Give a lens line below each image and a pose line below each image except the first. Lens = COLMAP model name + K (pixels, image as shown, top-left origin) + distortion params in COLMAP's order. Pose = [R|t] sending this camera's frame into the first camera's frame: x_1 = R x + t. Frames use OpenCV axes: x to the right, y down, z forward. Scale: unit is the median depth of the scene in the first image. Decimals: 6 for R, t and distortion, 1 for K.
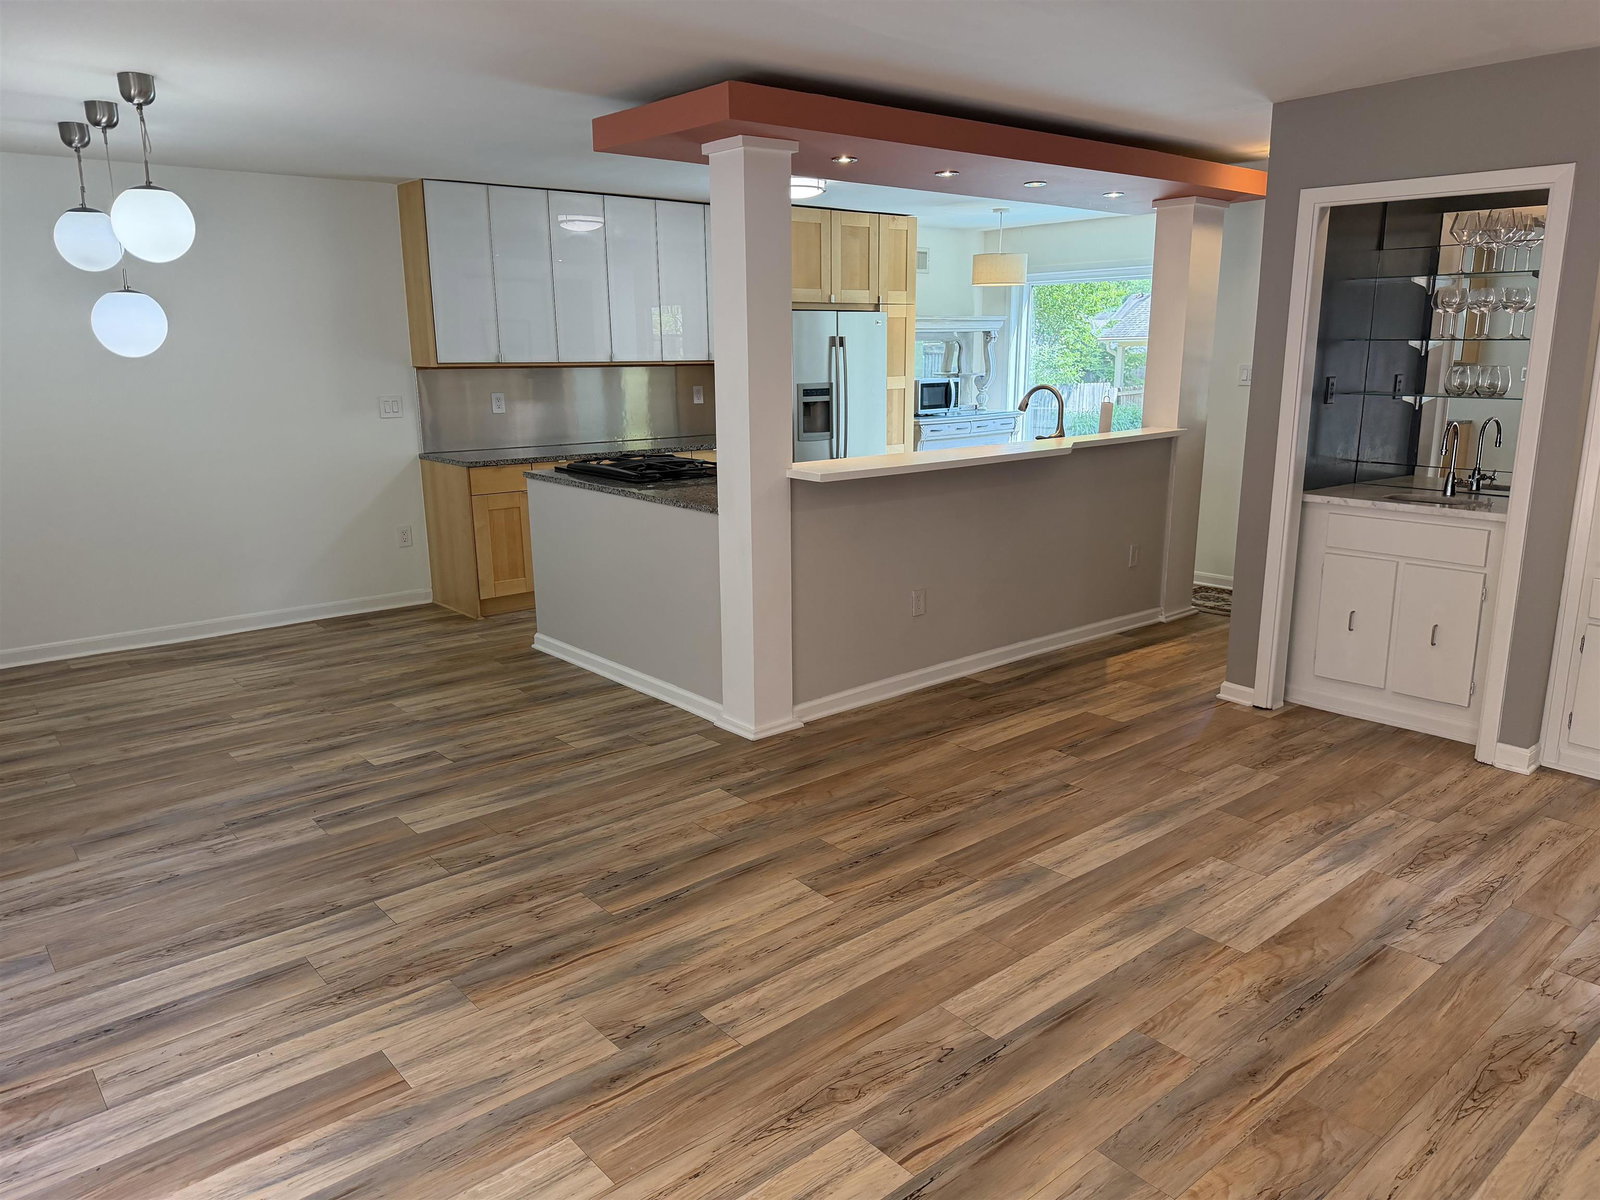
lens RADIAL K [[1115.5, 0, 800.0], [0, 1115.5, 600.0], [0, 0, 1]] dist [0.078077, -0.122655]
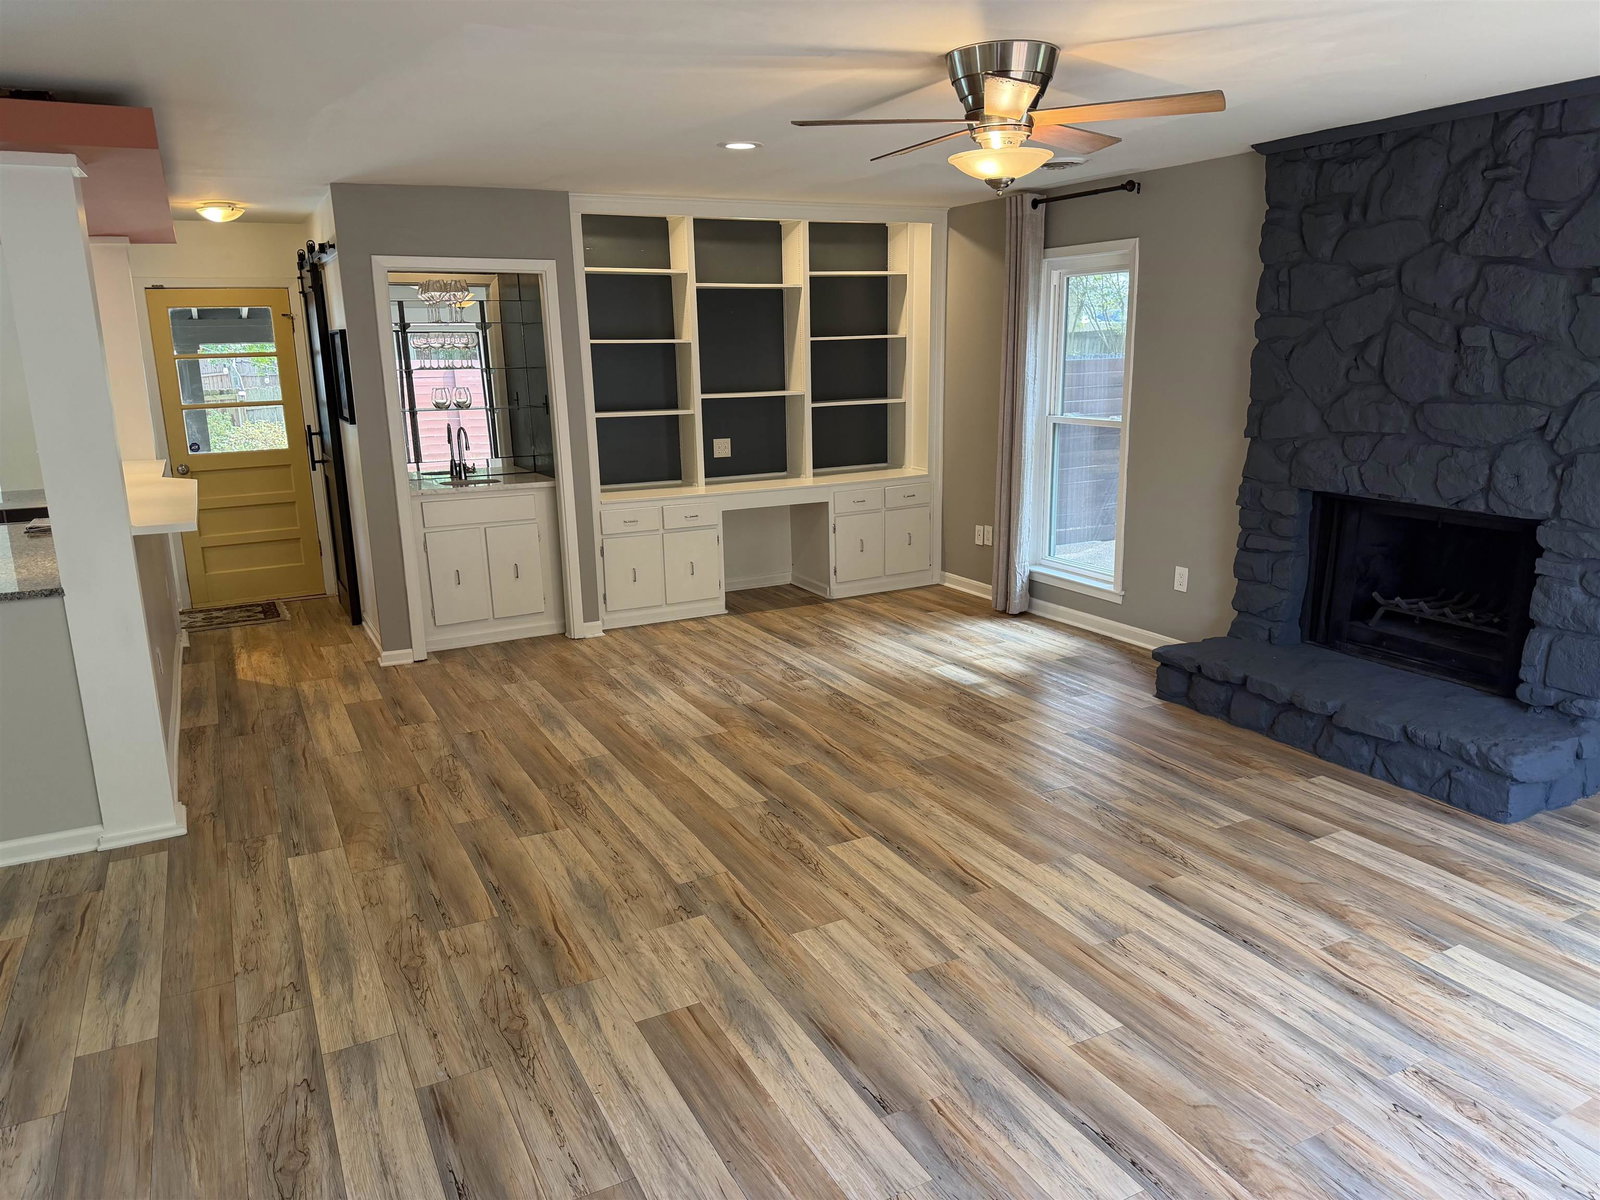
lens RADIAL K [[1115.5, 0, 800.0], [0, 1115.5, 600.0], [0, 0, 1]] dist [0.078077, -0.122655]
pose [[0.221179, -0.217334, 0.950708, -1.002327], [0.233454, 0.958308, 0.164759, -0.115907], [-0.946879, 0.185506, 0.262695, 0.357616]]
